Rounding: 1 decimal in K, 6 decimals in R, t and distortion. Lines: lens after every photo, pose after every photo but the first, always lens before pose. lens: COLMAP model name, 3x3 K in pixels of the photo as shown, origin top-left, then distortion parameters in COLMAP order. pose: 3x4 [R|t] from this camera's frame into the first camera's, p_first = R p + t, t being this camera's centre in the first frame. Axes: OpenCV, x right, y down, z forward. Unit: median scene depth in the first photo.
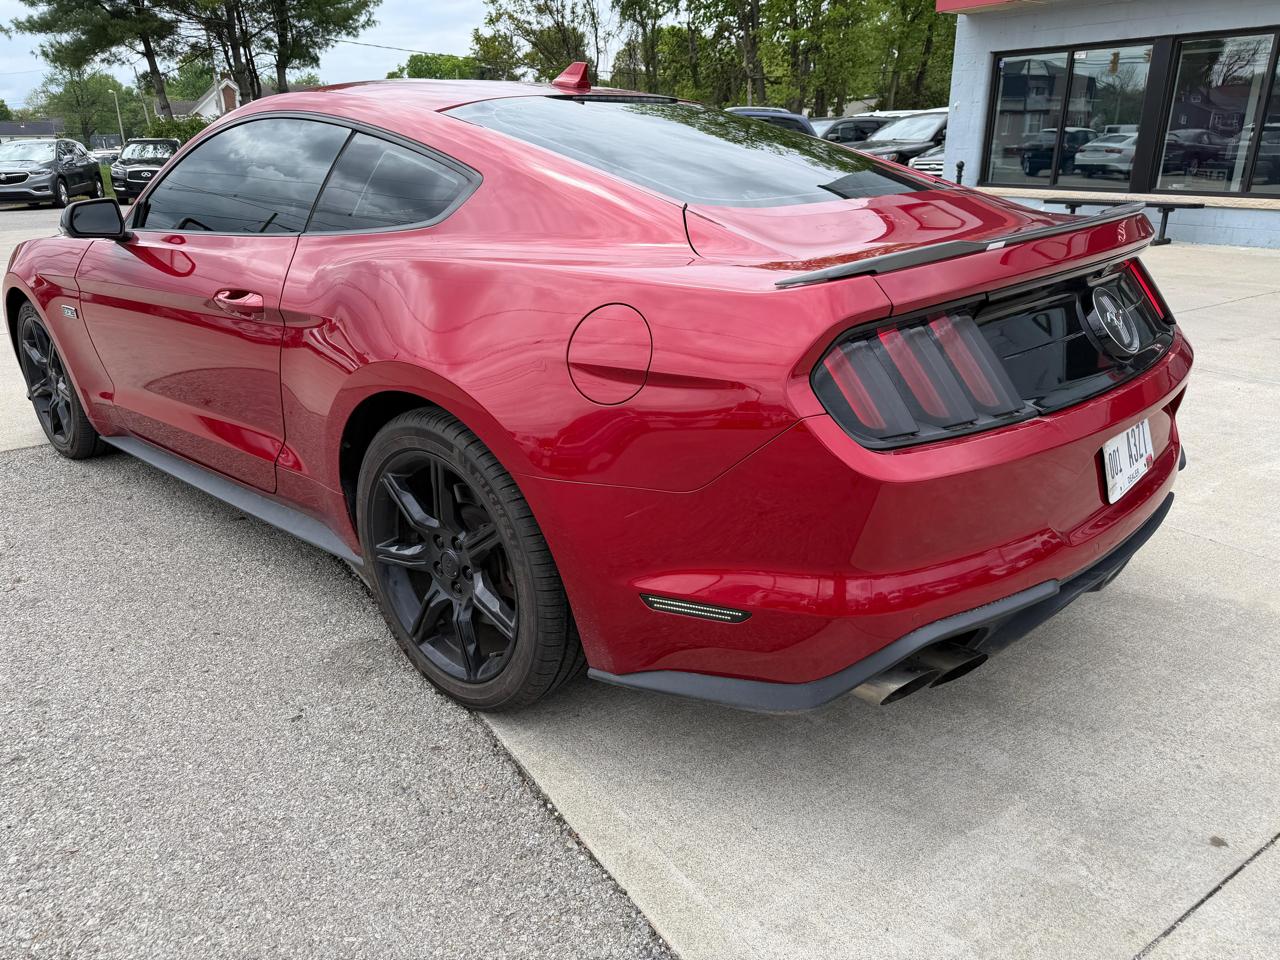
lens RADIAL K [[881.7, 0, 640.0], [0, 881.7, 480.0], [0, 0, 1]] dist [0.032220, -0.035705]
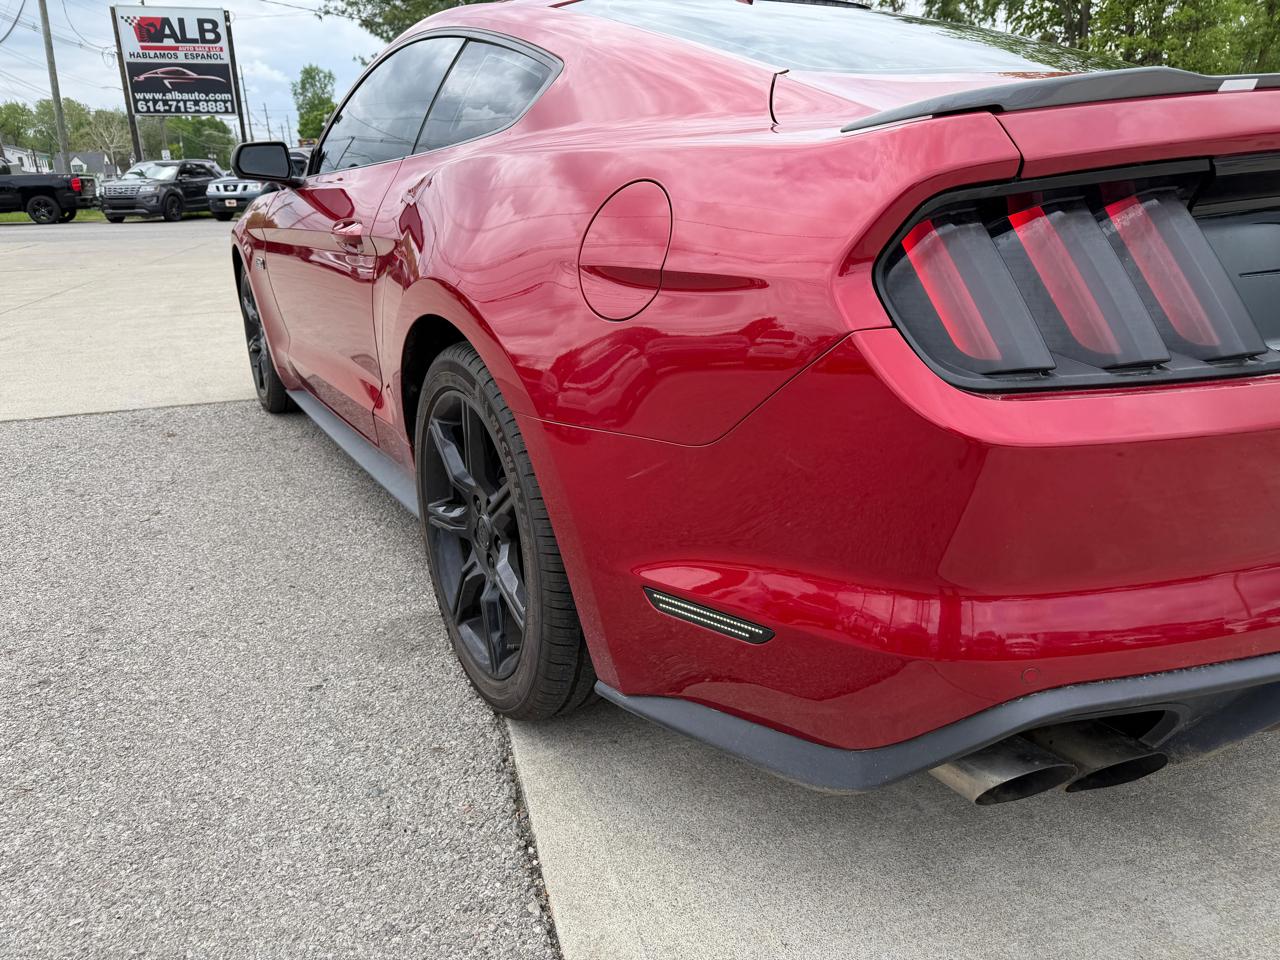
lens RADIAL K [[902.2, 0, 637.0], [0, 902.2, 477.4], [0, 0, 1]] dist [0.006972, -0.009474]
pose [[0.955847, 0.095153, -0.278032, 0.175766], [-0.101627, 0.994782, -0.008935, 0.043224], [0.275731, 0.036796, 0.960530, 0.259744]]
